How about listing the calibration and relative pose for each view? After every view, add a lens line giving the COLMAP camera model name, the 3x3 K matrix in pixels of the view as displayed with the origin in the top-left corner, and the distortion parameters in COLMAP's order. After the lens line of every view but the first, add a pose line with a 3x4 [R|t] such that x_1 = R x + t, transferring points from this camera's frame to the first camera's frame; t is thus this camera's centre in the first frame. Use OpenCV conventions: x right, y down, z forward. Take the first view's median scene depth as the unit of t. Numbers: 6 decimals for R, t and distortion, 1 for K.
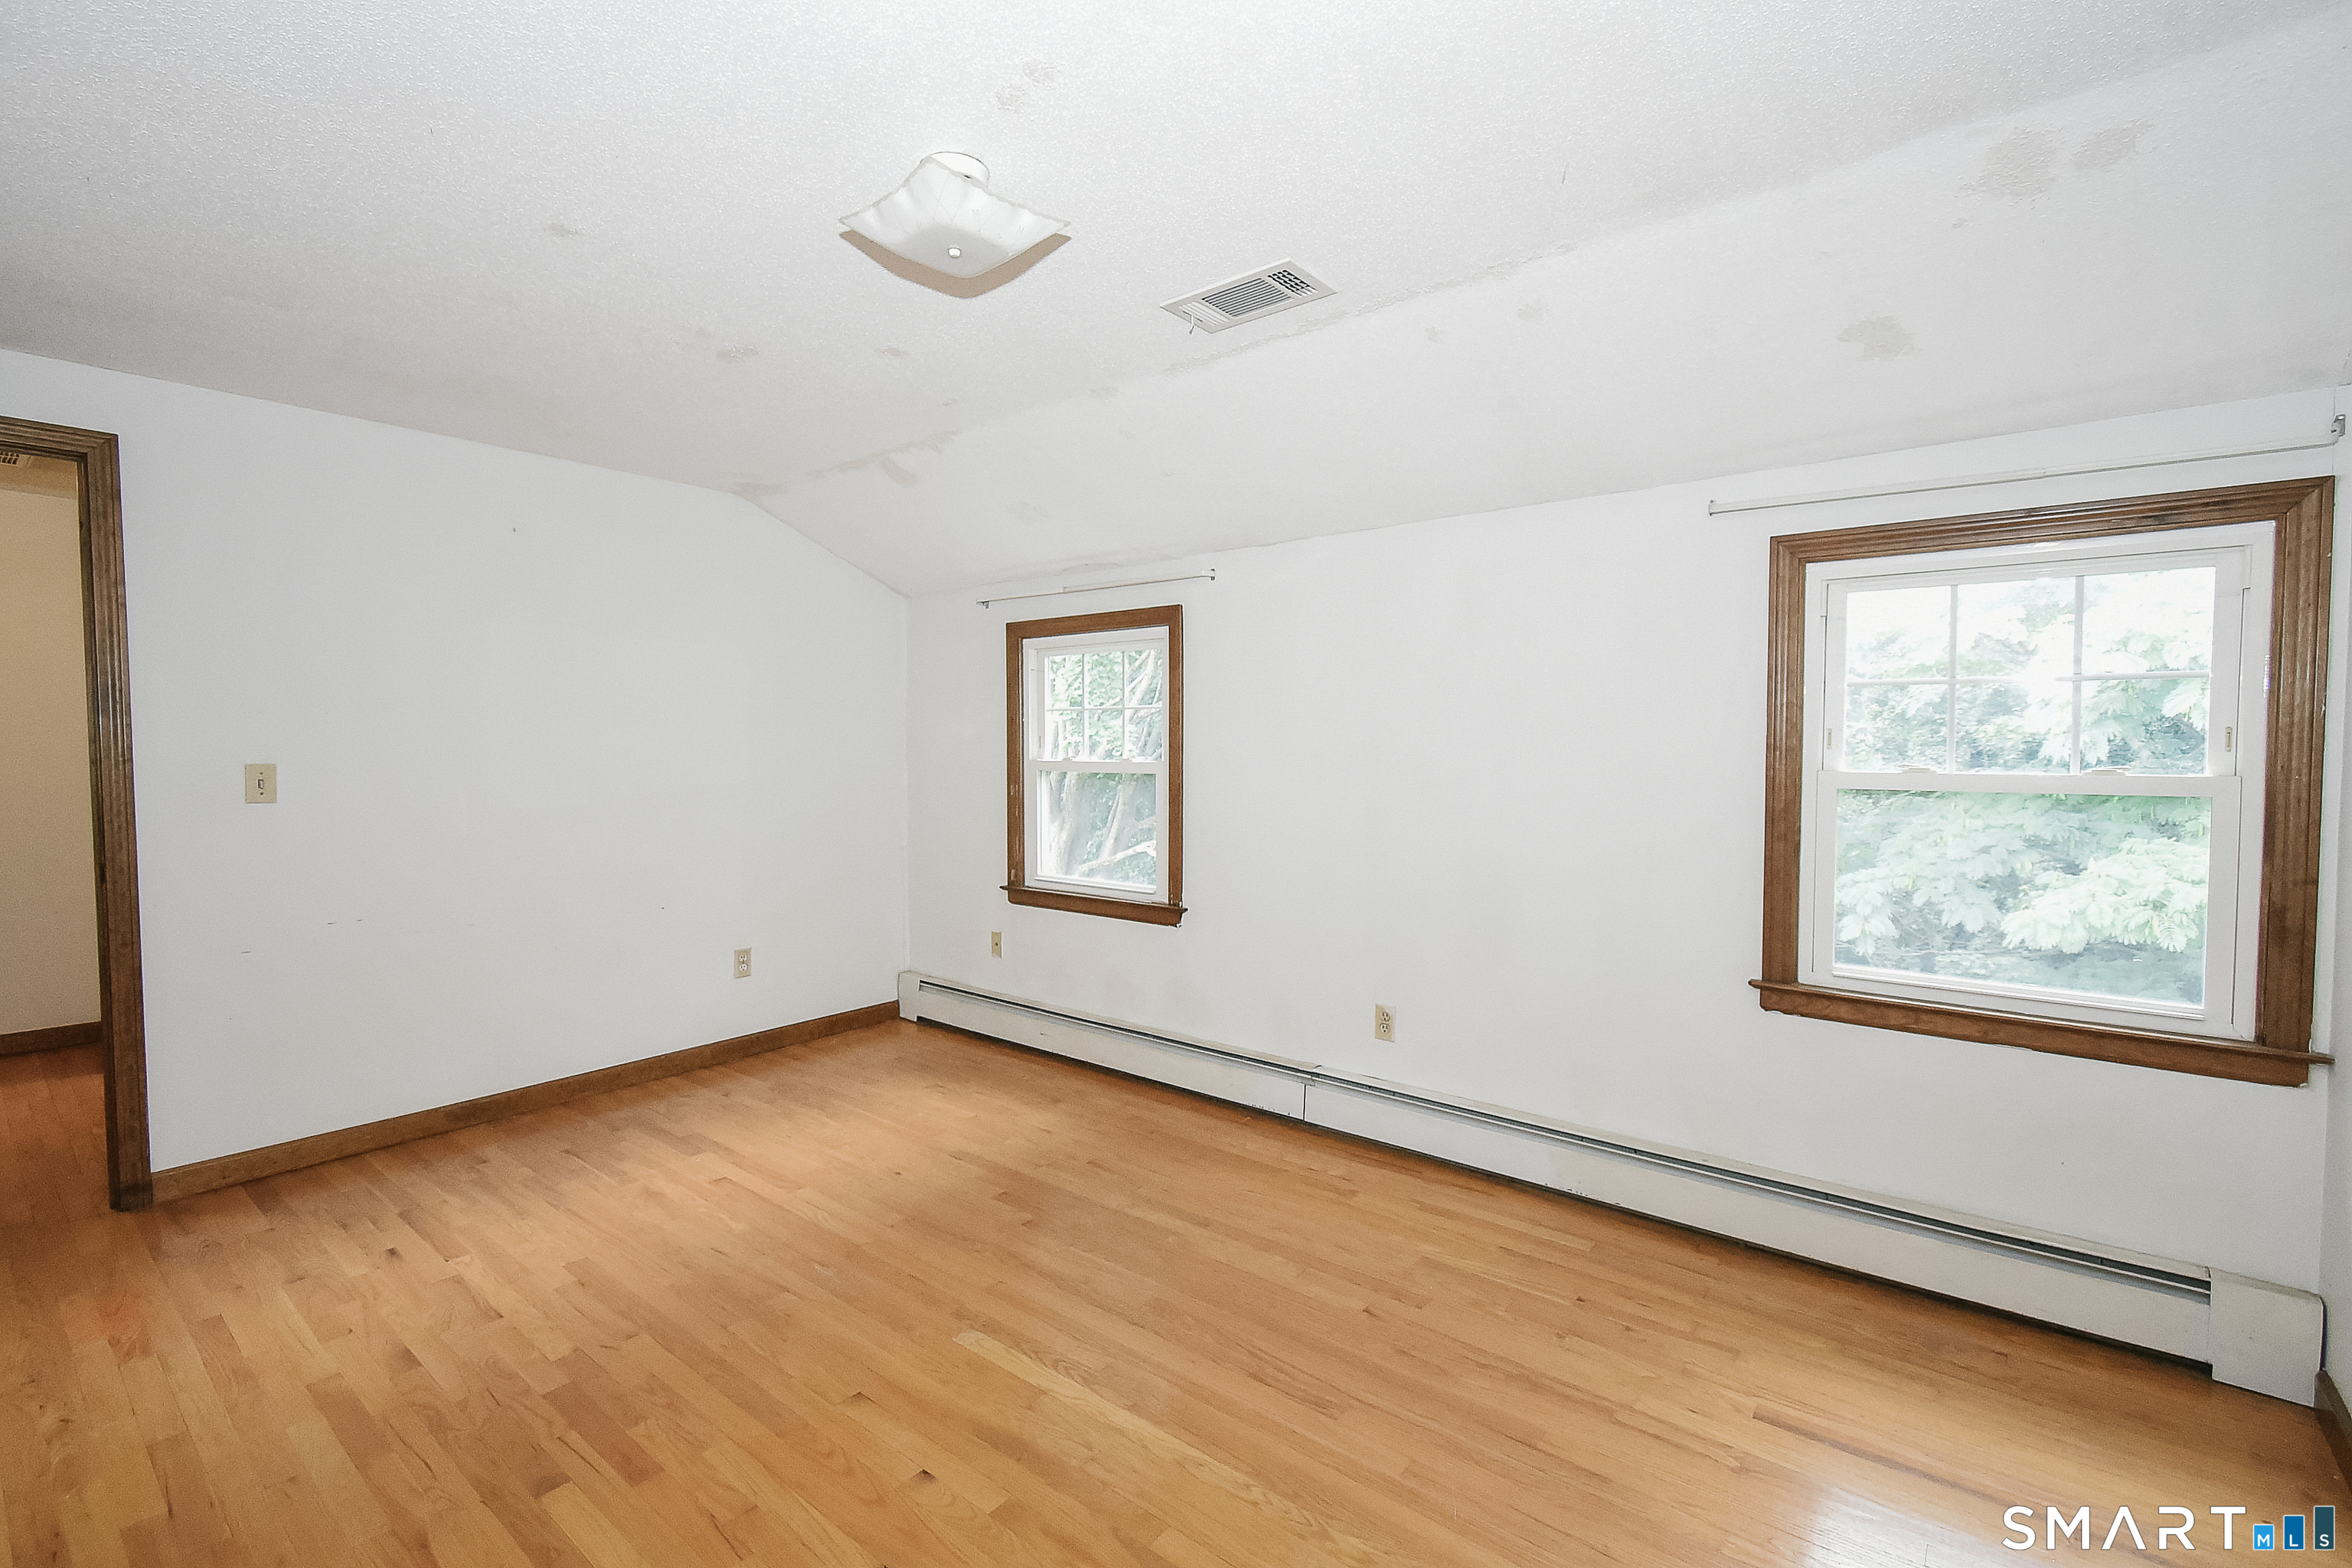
lens RADIAL K [[1008.4, 0, 1174.0], [0, 1008.4, 784.2], [0, 0, 1]] dist [-0.000372, 0.000021]
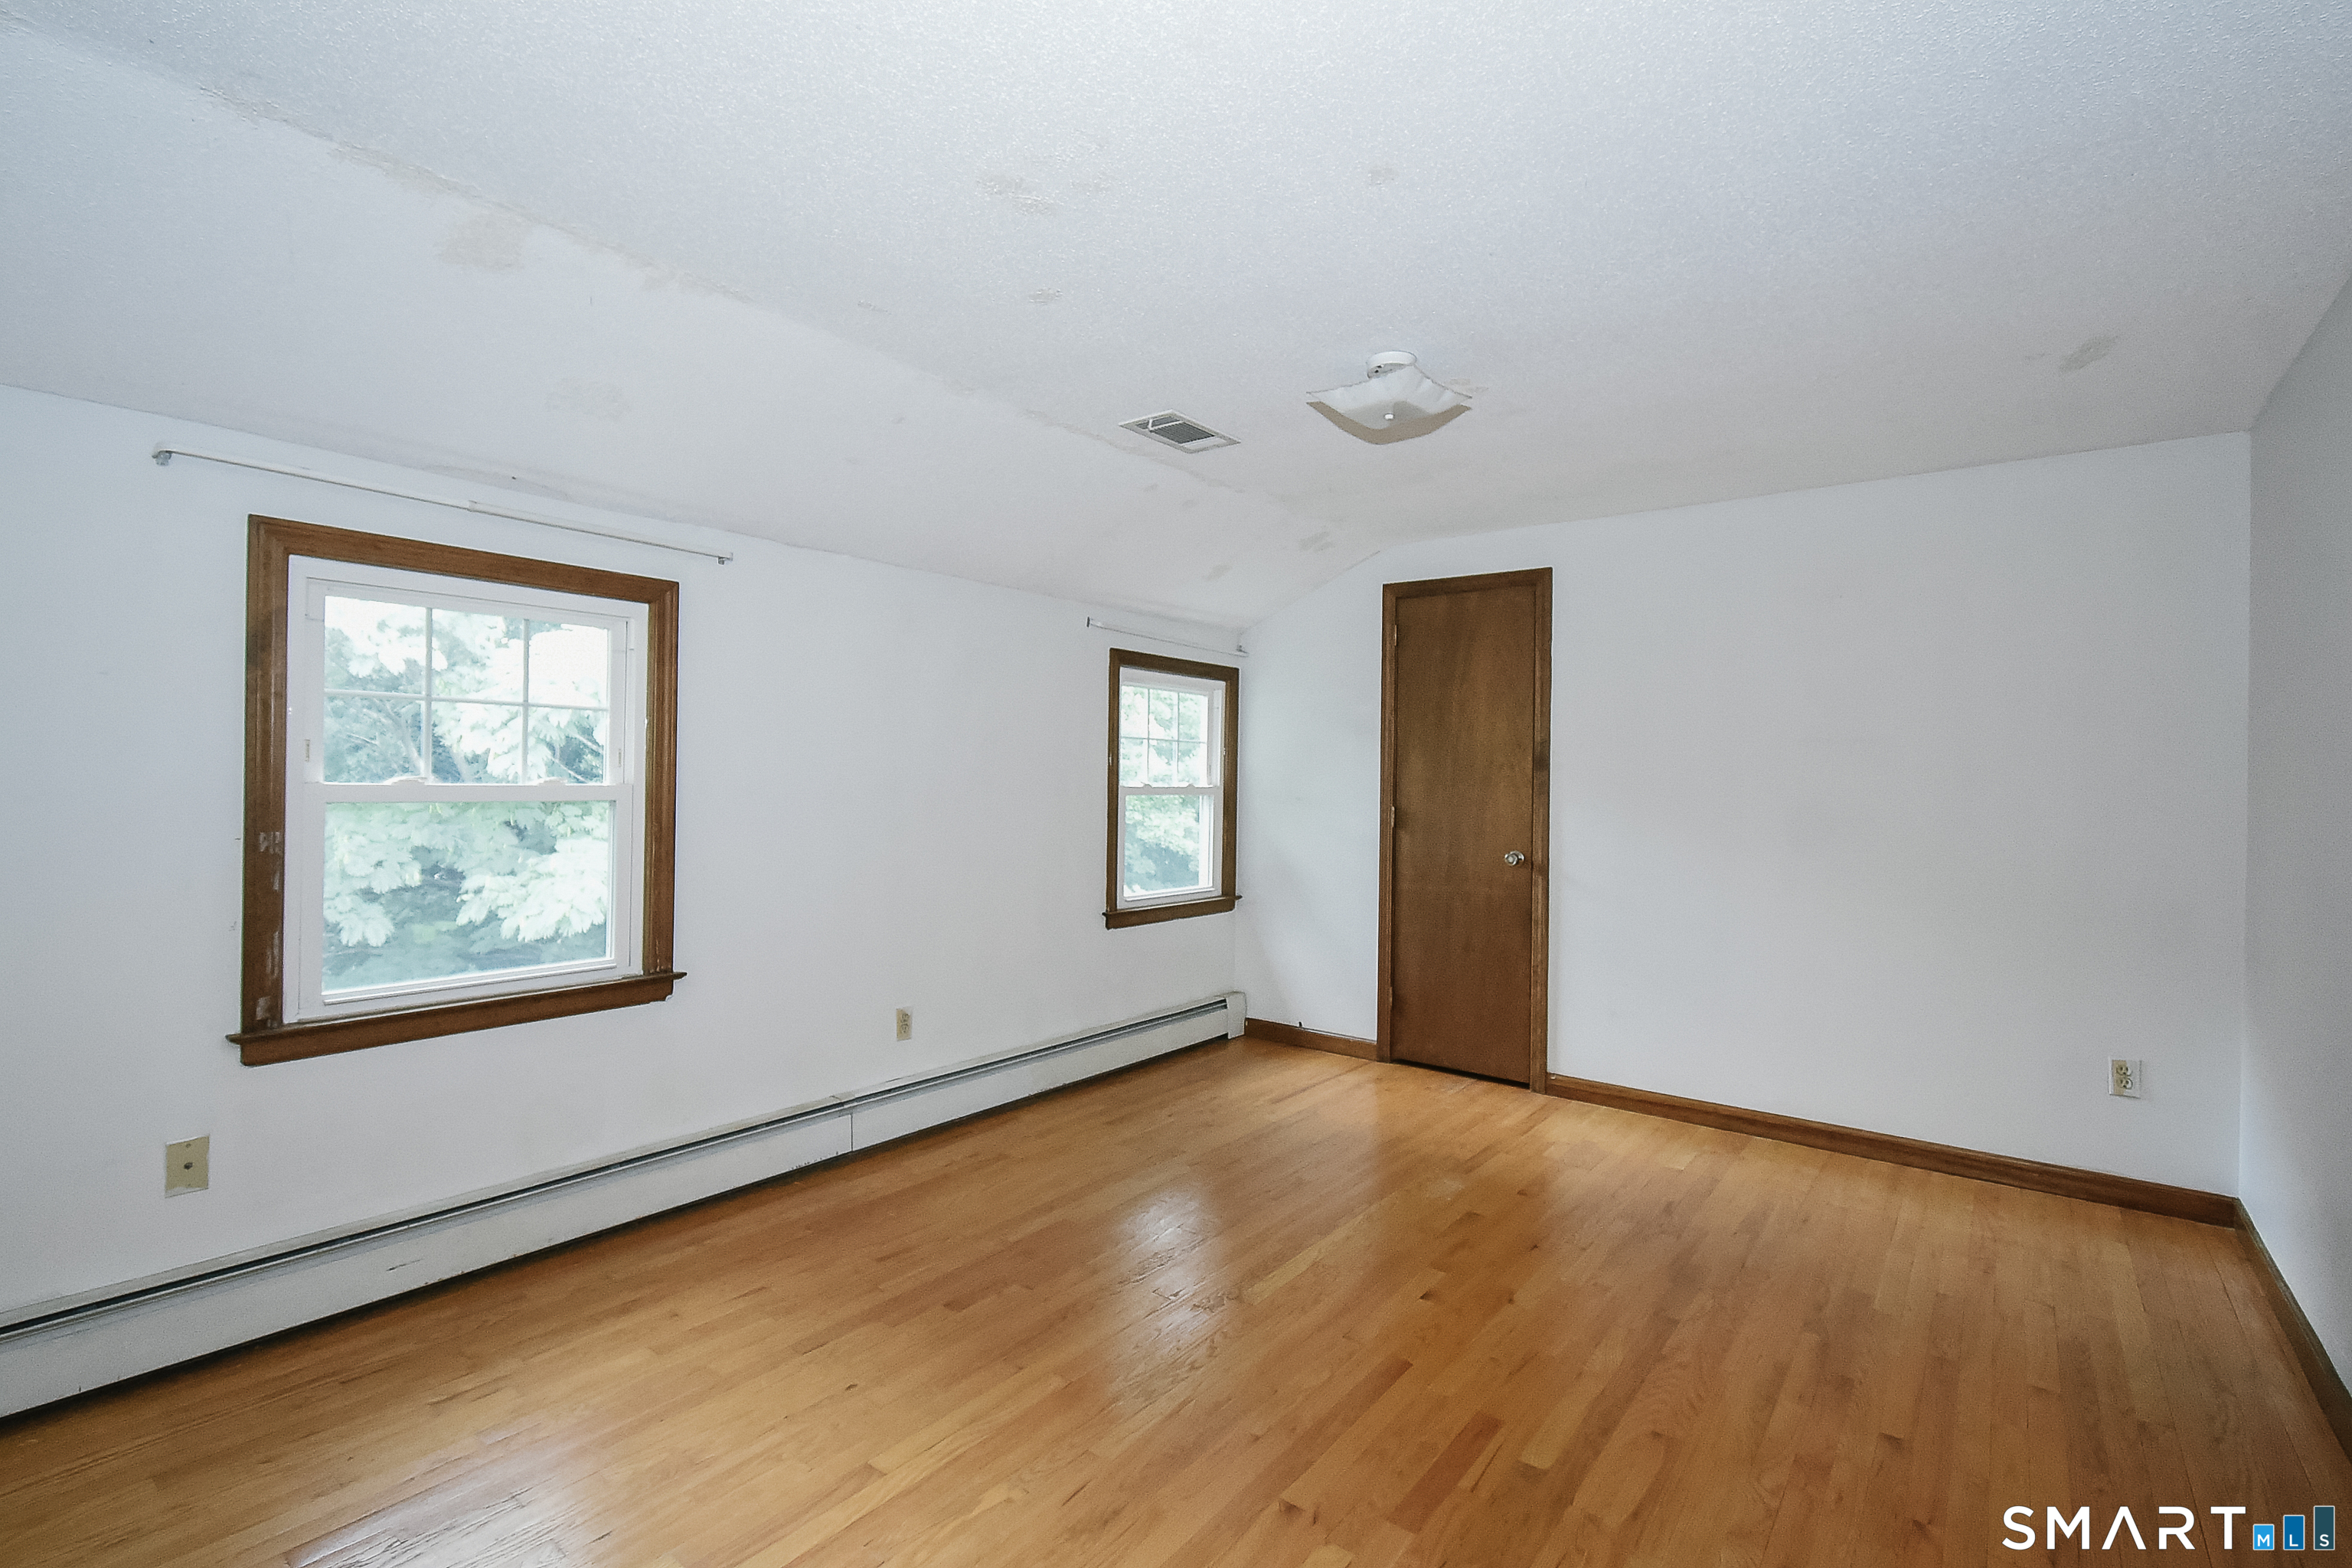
lens RADIAL K [[1008.4, 0, 1171.3], [0, 1008.4, 779.9], [0, 0, 1]] dist [-0.000372, 0.000021]
pose [[0.017972, -0.006679, 0.999816, -0.942829], [0.020380, 0.999772, 0.006312, -0.027843], [-0.999631, 0.020263, 0.018104, 0.750897]]
